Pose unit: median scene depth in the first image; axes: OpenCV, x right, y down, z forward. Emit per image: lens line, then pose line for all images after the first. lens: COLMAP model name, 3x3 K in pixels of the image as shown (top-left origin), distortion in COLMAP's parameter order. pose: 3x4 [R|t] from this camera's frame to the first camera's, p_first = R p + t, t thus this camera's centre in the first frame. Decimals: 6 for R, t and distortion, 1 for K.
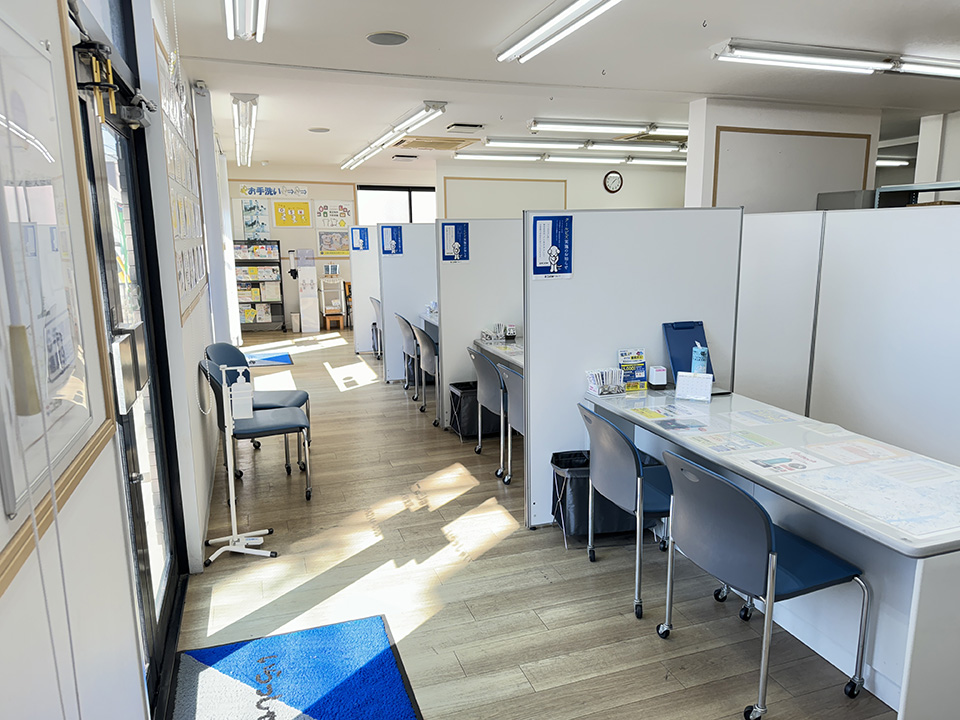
lens RADIAL K [[667.9, 0, 484.2], [0, 667.9, 358.2], [0, 0, 1]] dist [0.055448, -0.066363]
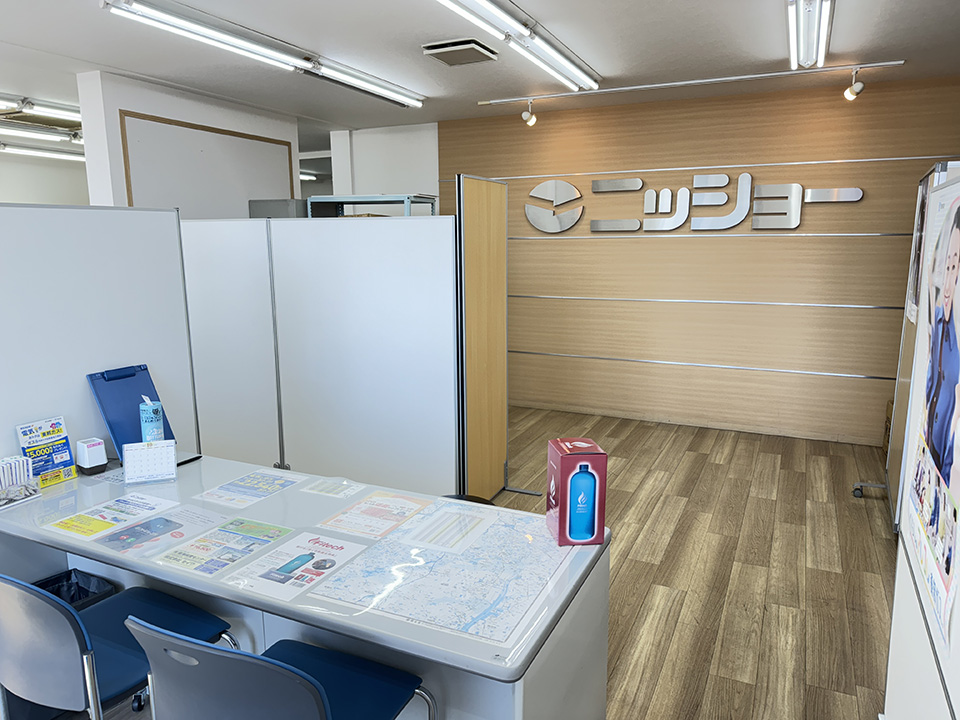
lens RADIAL K [[667.9, 0, 484.2], [0, 667.9, 358.2], [0, 0, 1]] dist [0.055448, -0.066363]
pose [[0.696427, -0.130289, 0.705701, 0.064897], [0.140439, 0.989110, 0.044020, -0.044110], [-0.703752, 0.068452, 0.707141, 0.224789]]
